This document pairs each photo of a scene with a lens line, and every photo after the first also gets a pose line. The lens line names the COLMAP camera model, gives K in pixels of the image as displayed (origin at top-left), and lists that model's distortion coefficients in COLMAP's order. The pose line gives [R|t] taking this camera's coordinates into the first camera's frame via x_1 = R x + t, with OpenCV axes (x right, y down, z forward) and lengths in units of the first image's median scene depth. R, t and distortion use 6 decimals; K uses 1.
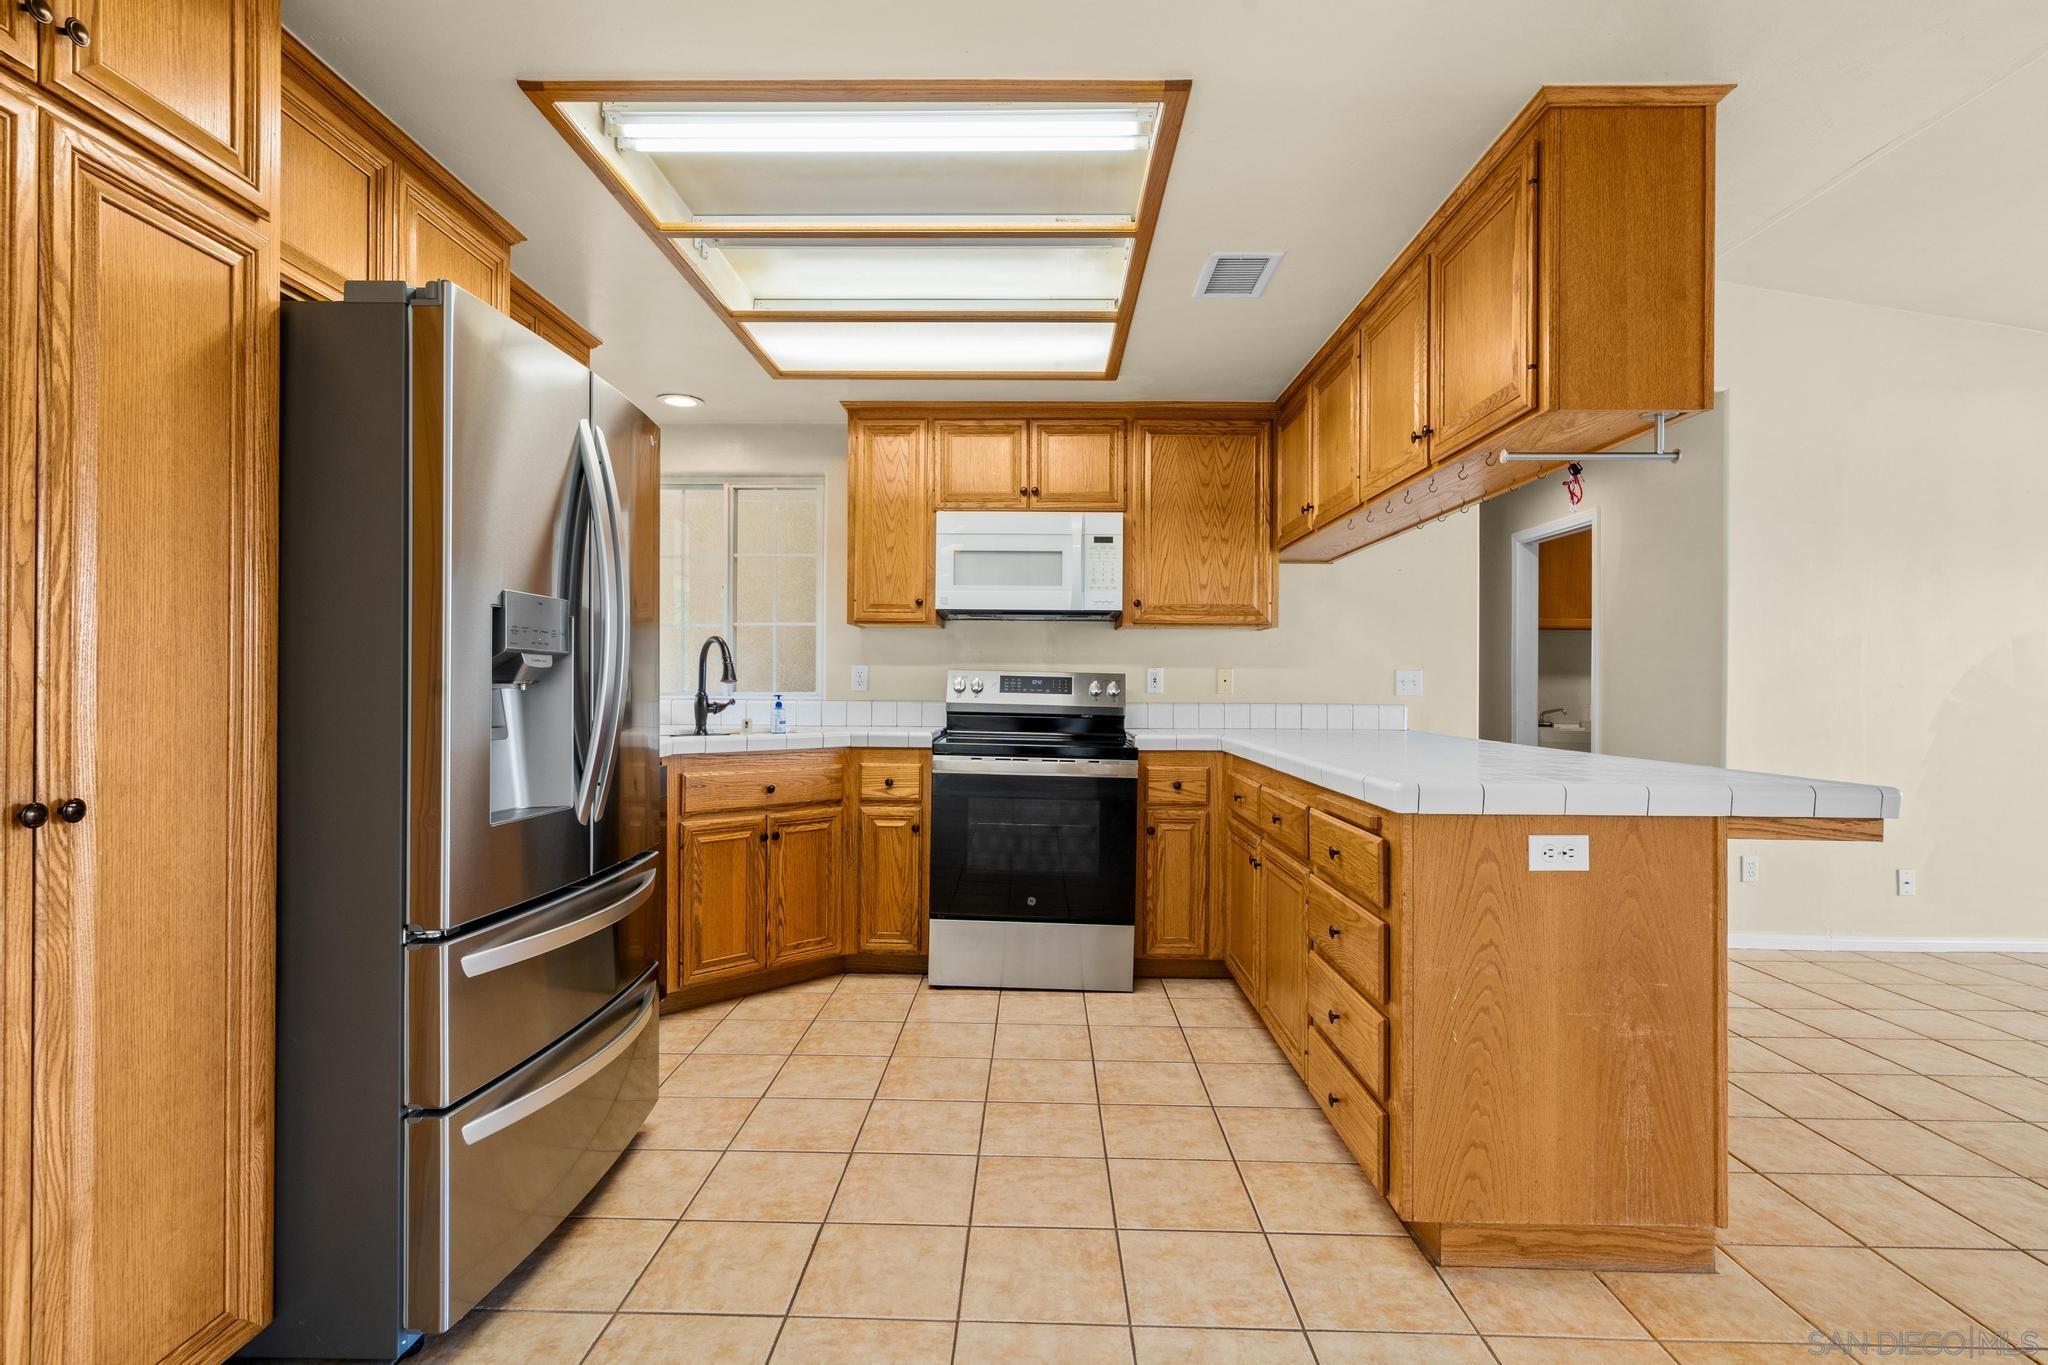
lens RADIAL K [[979.9, 0, 1015.4], [0, 979.9, 681.9], [0, 0, 1]] dist [-0.011138, 0.007862]
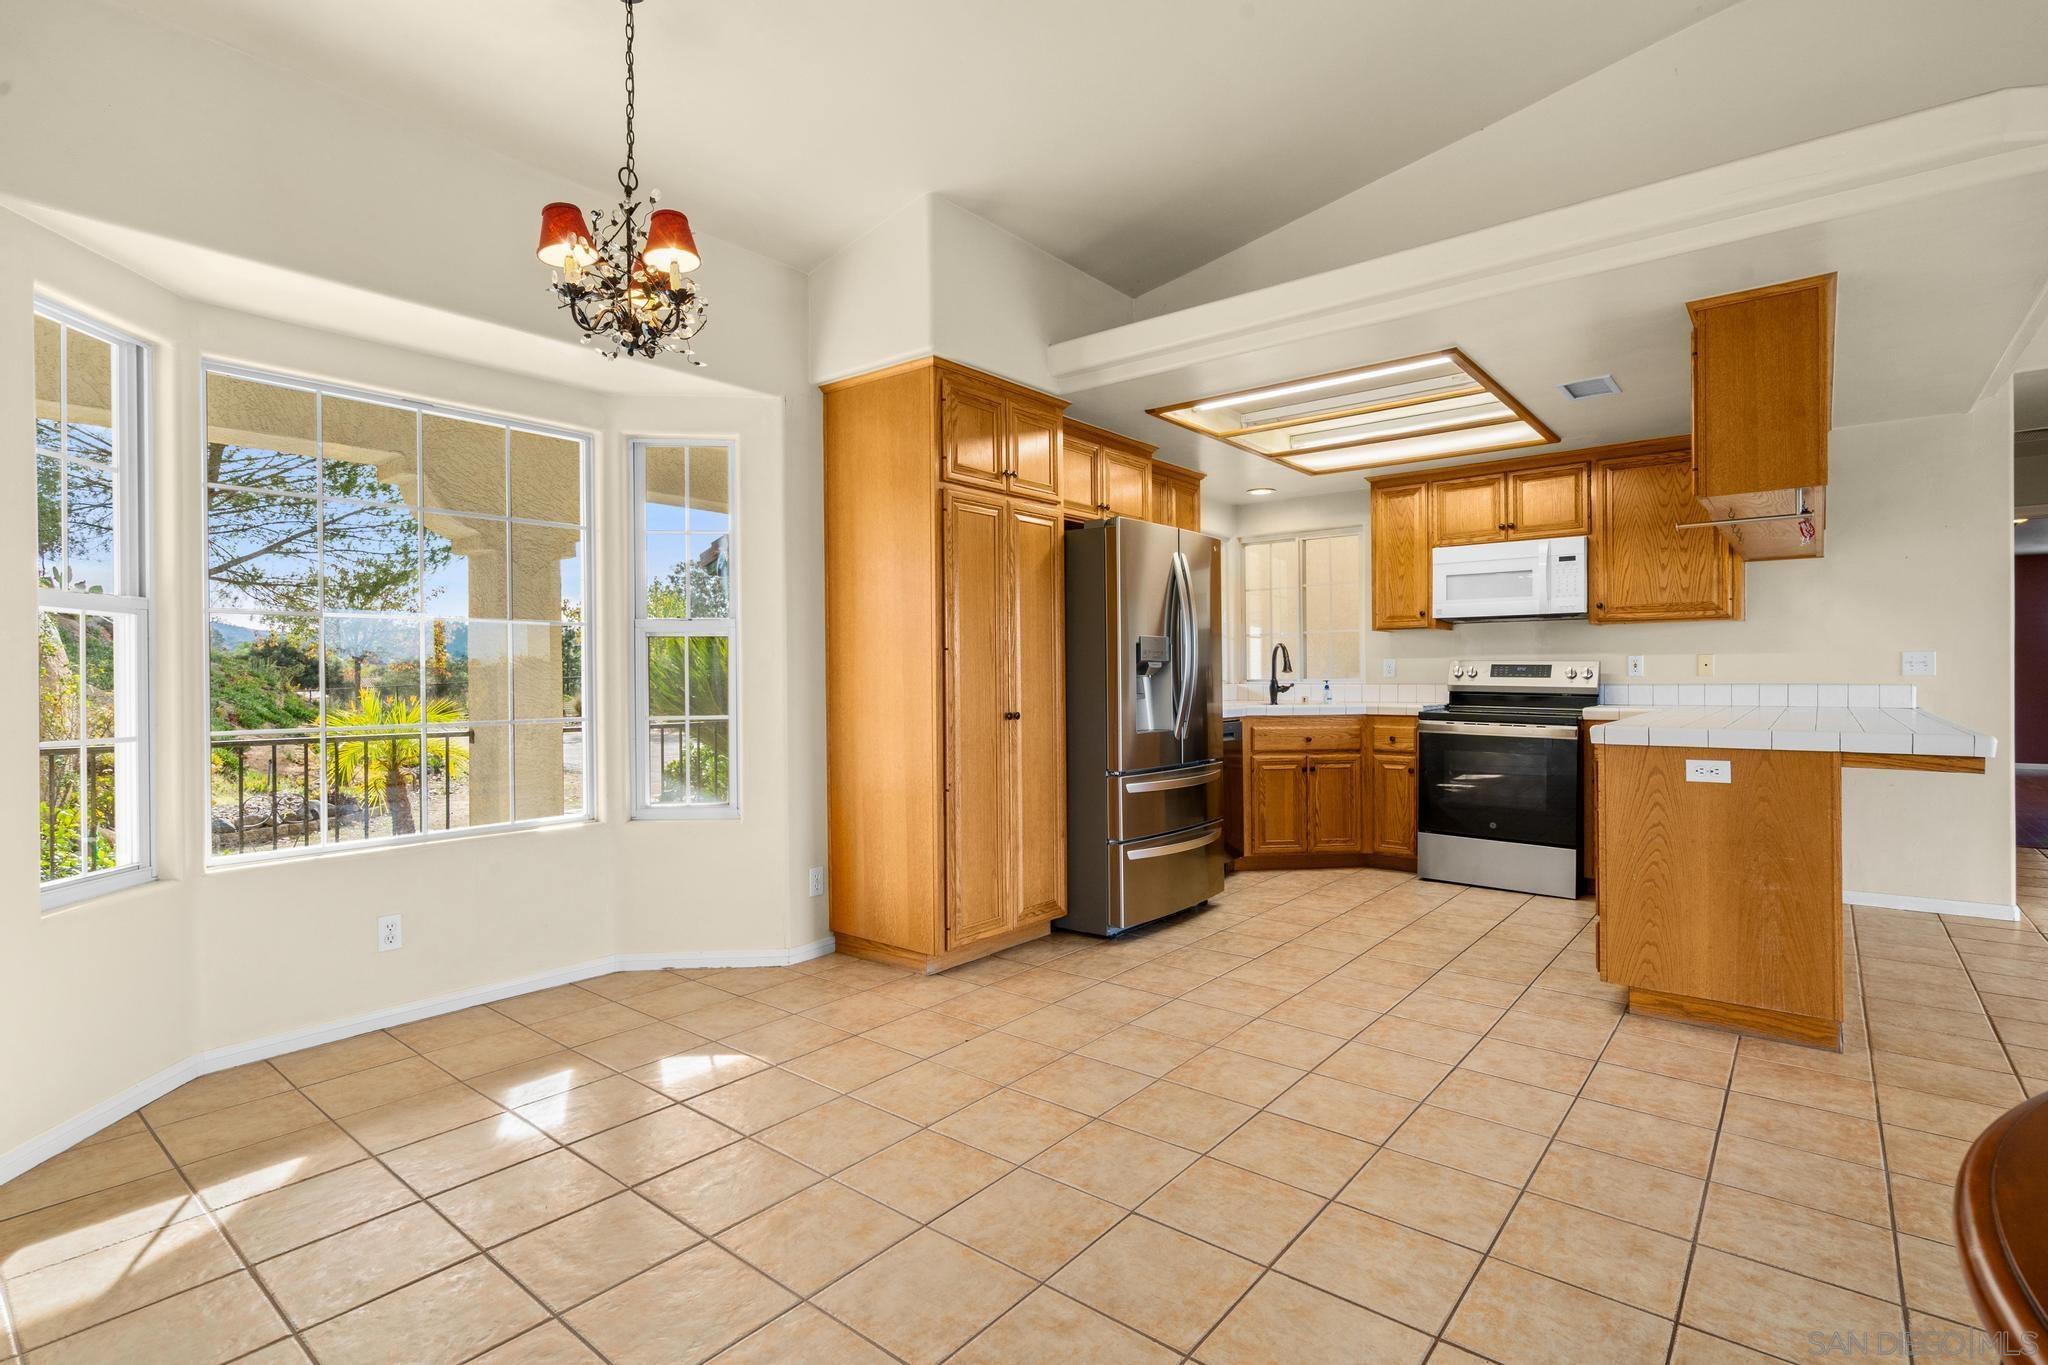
lens RADIAL K [[979.9, 0, 1015.4], [0, 979.9, 681.9], [0, 0, 1]] dist [-0.011138, 0.007862]
pose [[0.784195, -0.008259, -0.620459, 0.356605], [0.014927, 0.999873, 0.005557, 0.000429], [0.620334, -0.013619, 0.784219, -0.529160]]
